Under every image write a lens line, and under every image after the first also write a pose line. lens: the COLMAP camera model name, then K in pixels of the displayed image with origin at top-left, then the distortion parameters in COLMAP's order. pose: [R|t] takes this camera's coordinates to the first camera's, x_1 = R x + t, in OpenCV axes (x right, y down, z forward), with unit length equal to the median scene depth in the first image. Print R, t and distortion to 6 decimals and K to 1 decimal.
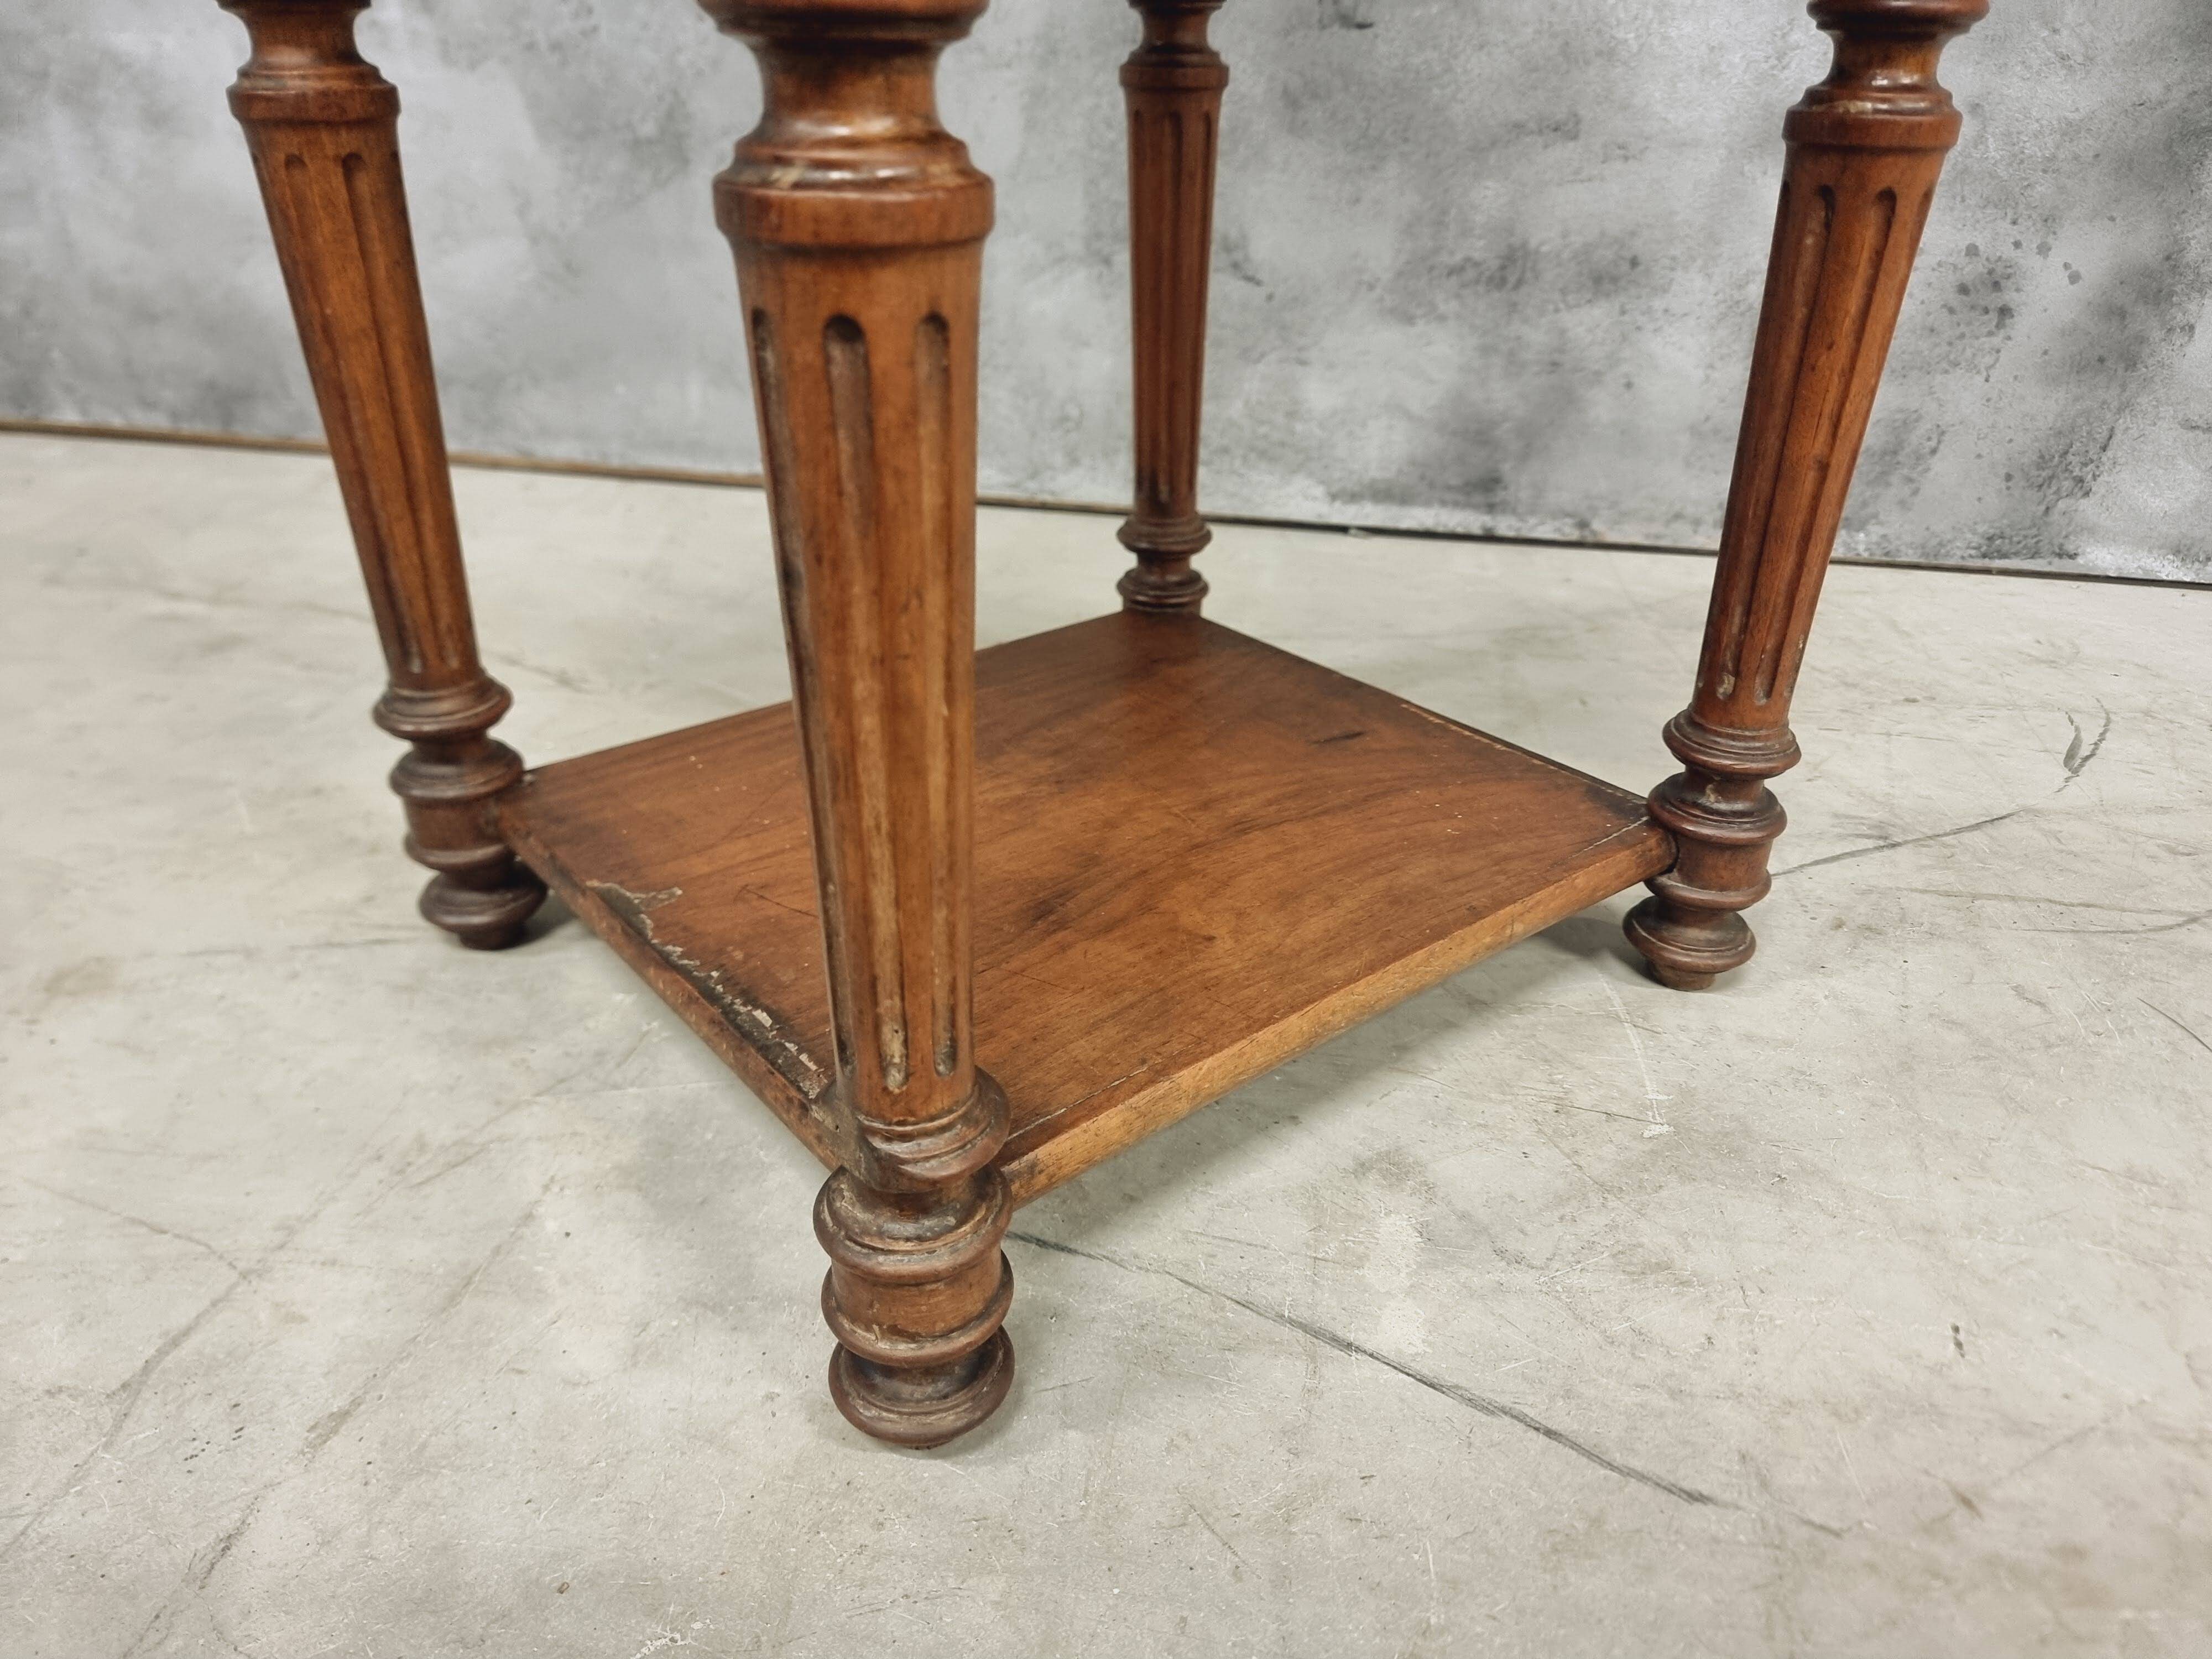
lens RADIAL K [[1585.1, 0, 1097.3], [0, 1585.1, 838.3], [0, 0, 1]] dist [0.048259, -0.049693]
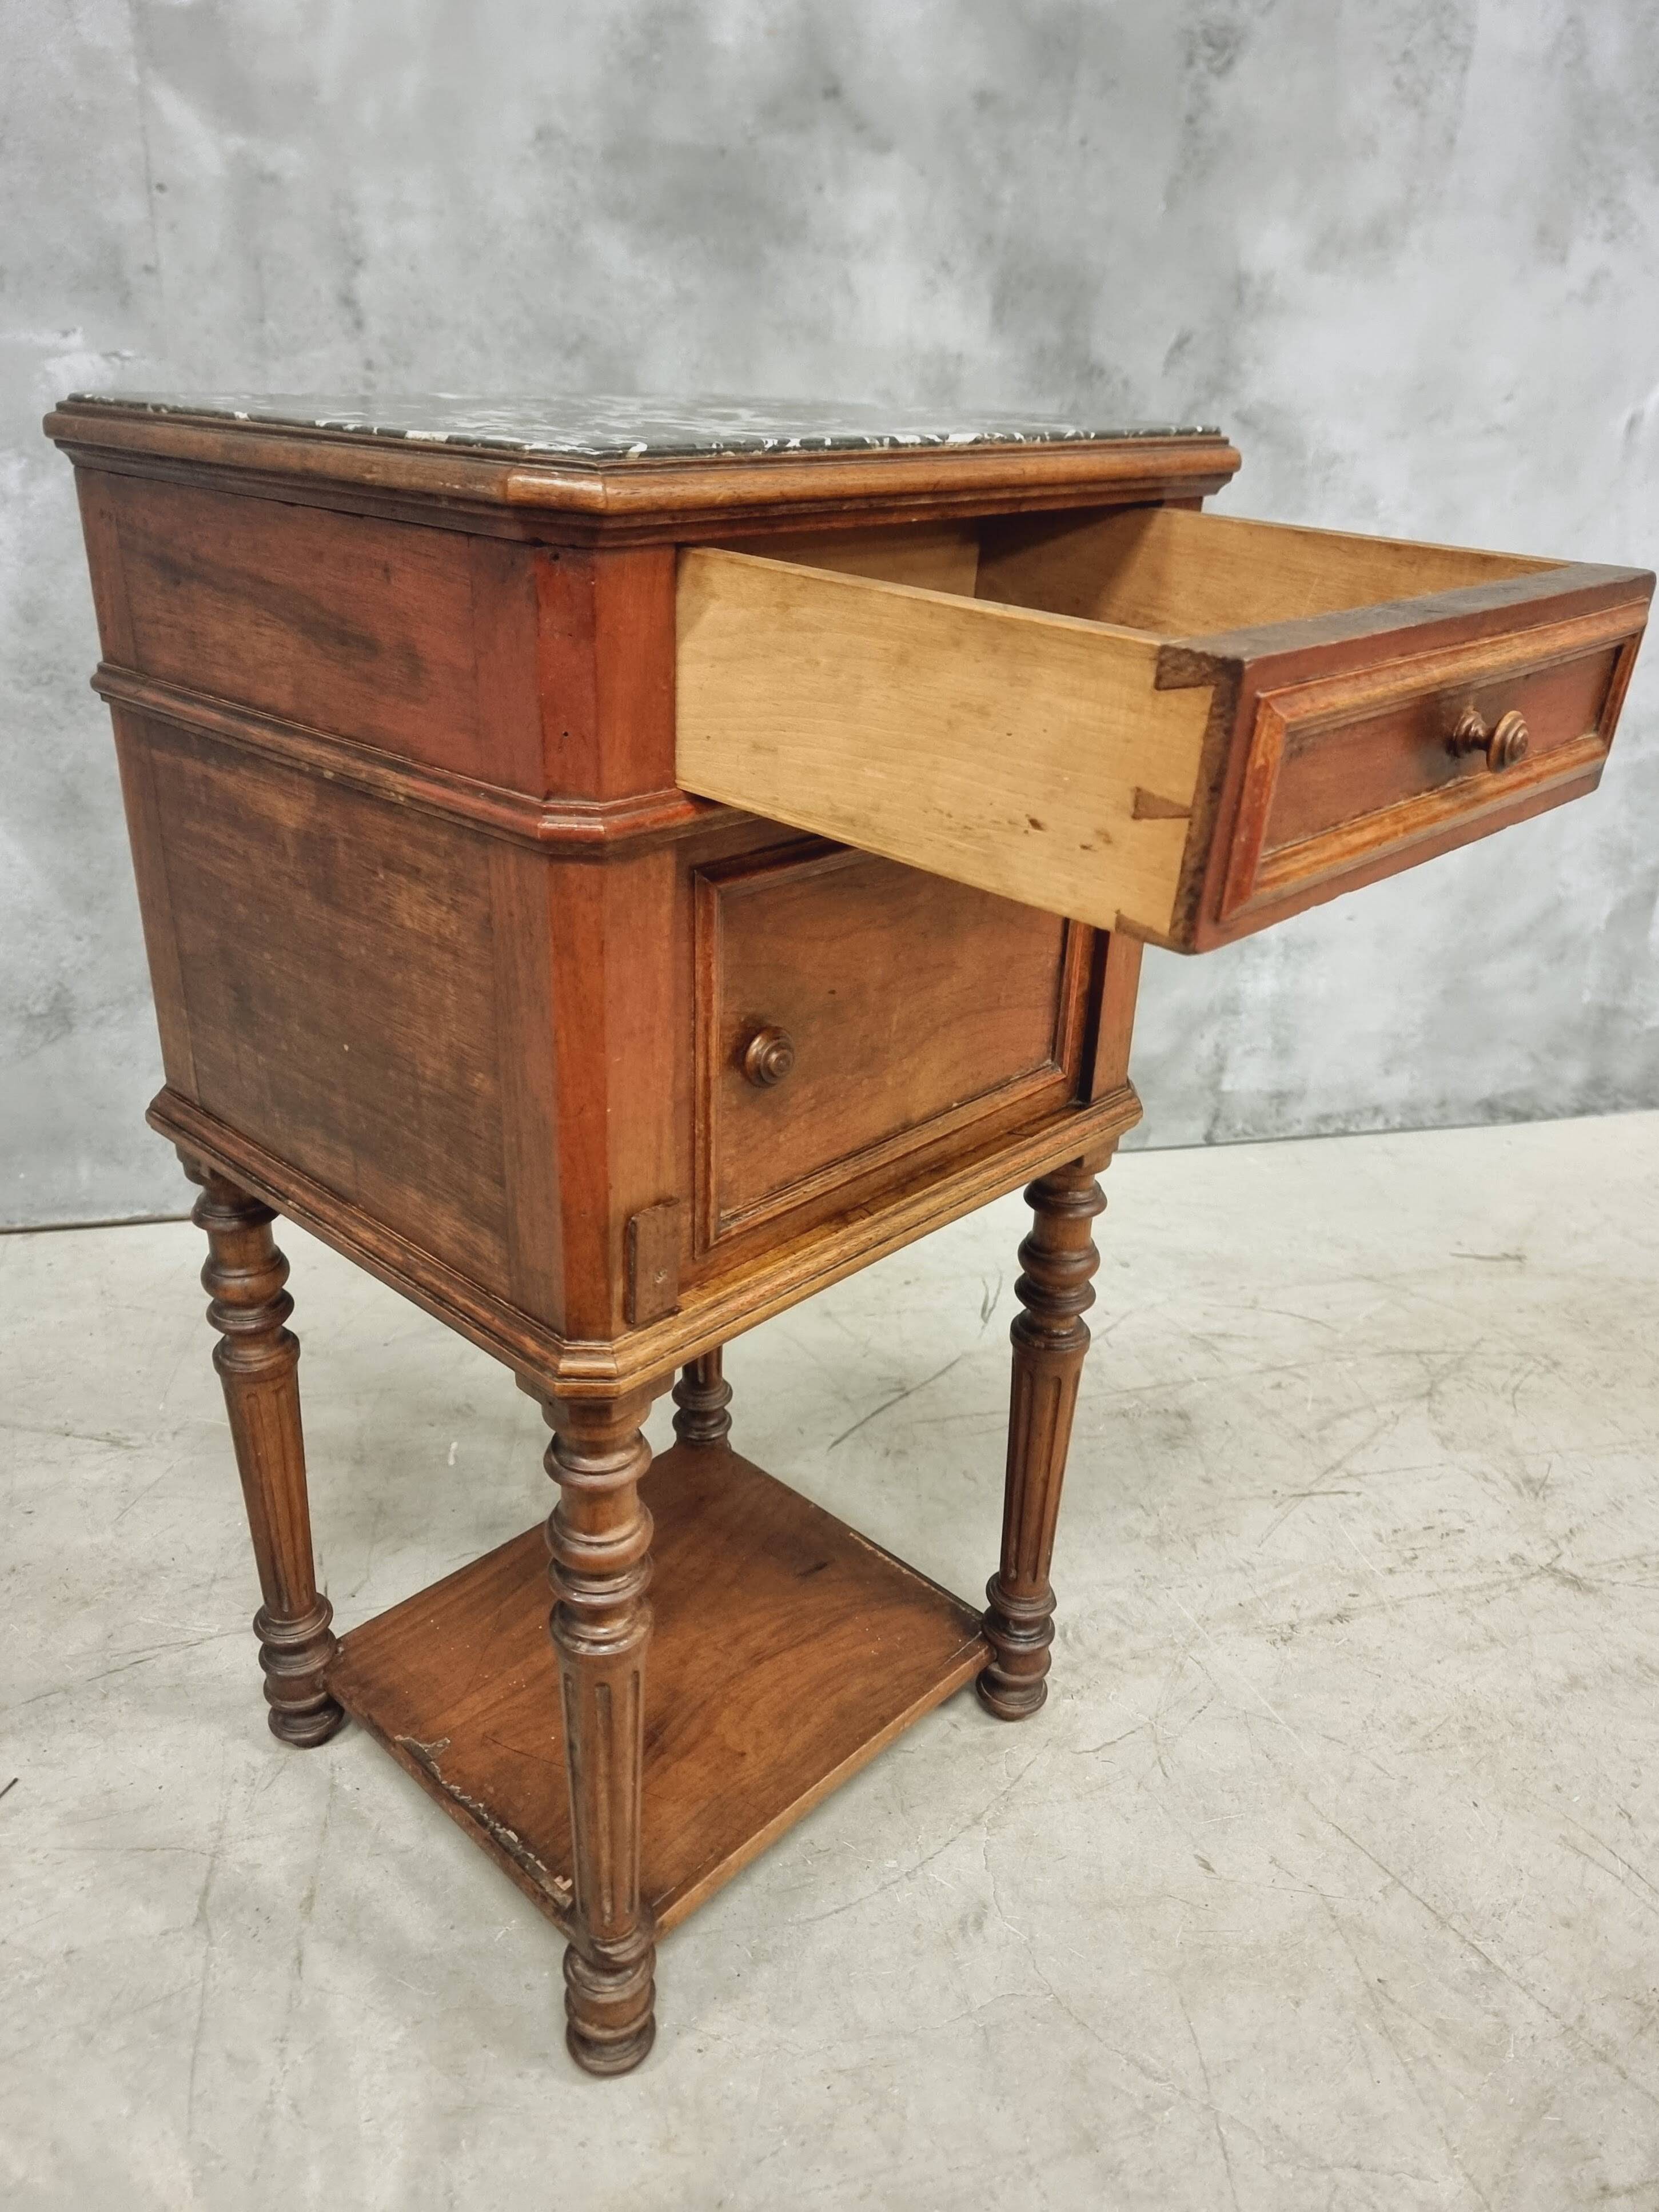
lens RADIAL K [[1610.7, 0, 795.1], [0, 1610.7, 1121.4], [0, 0, 1]] dist [0.058547, -0.056030]
pose [[0.923138, -0.153401, 0.352541, -0.274214], [0.165691, 0.986166, -0.004755, -0.332396], [-0.346934, 0.062803, 0.935784, -0.818790]]
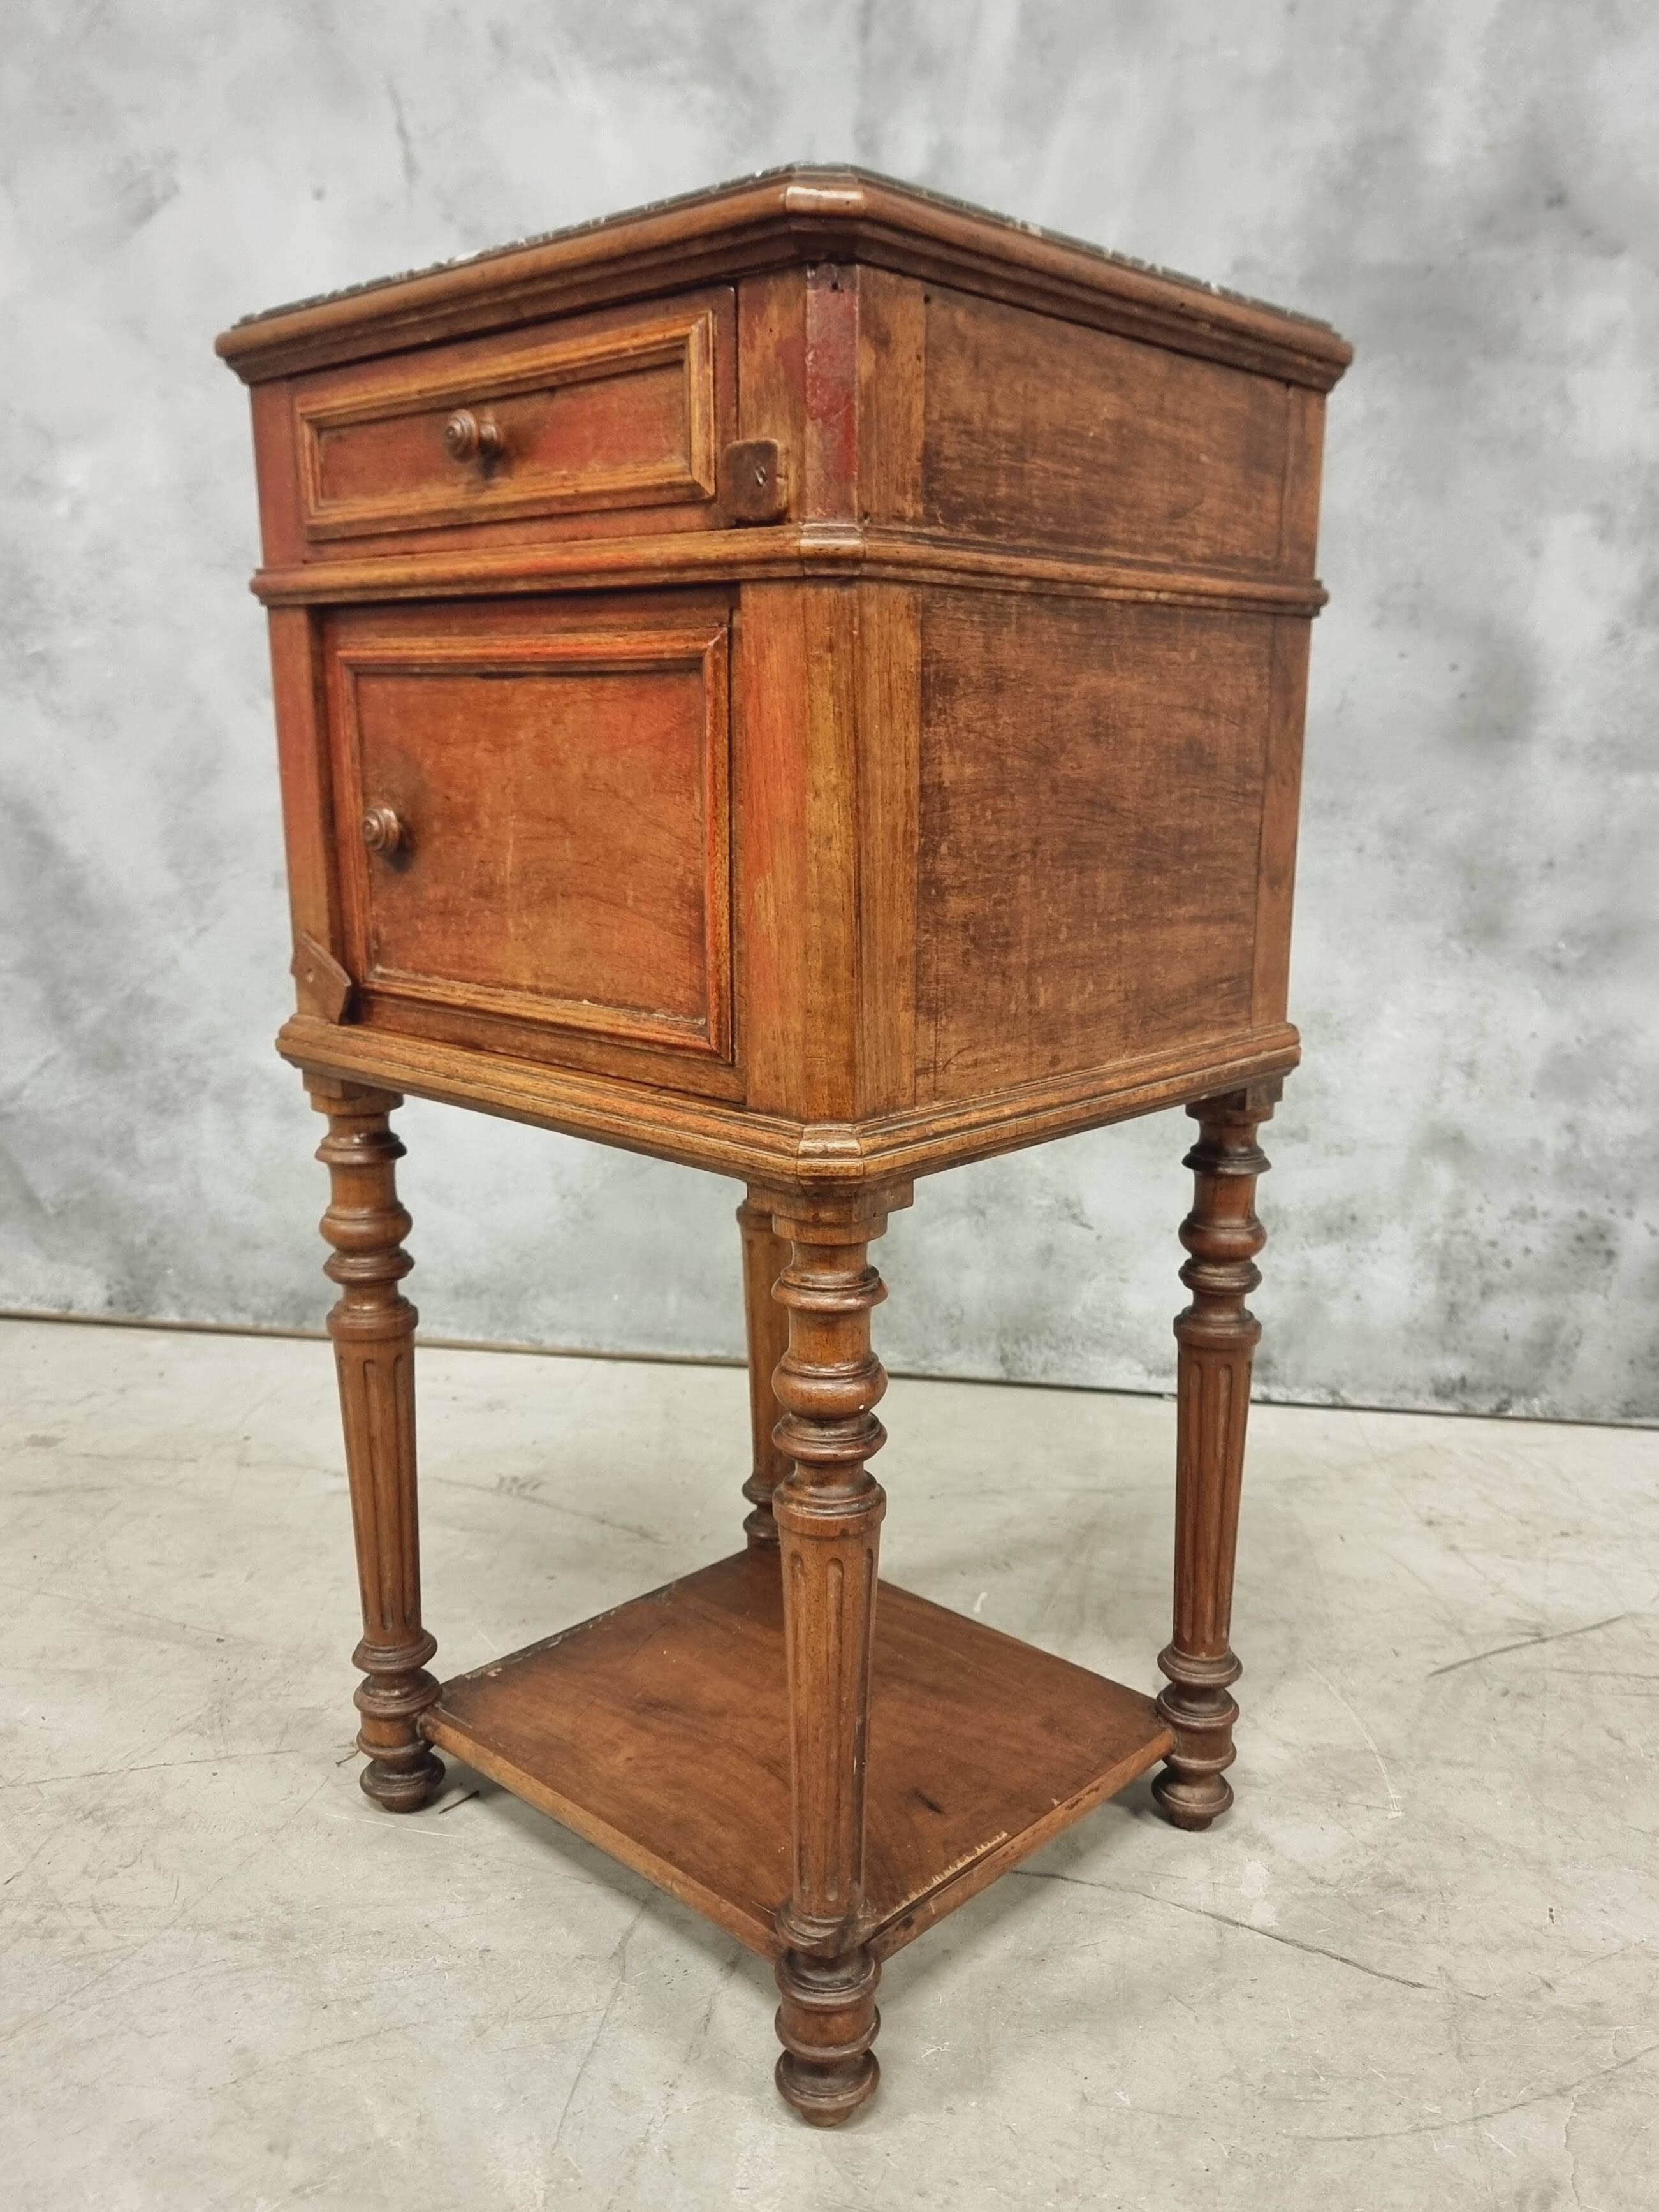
lens RADIAL K [[1811.3, 0, 879.4], [0, 1811.3, 1169.4], [0, 0, 1]] dist [0.058978, -0.051730]
pose [[0.999284, -0.010040, 0.036490, -0.206165], [0.018491, 0.970776, -0.239272, -0.026020], [-0.033022, 0.239775, 0.970267, -0.803274]]
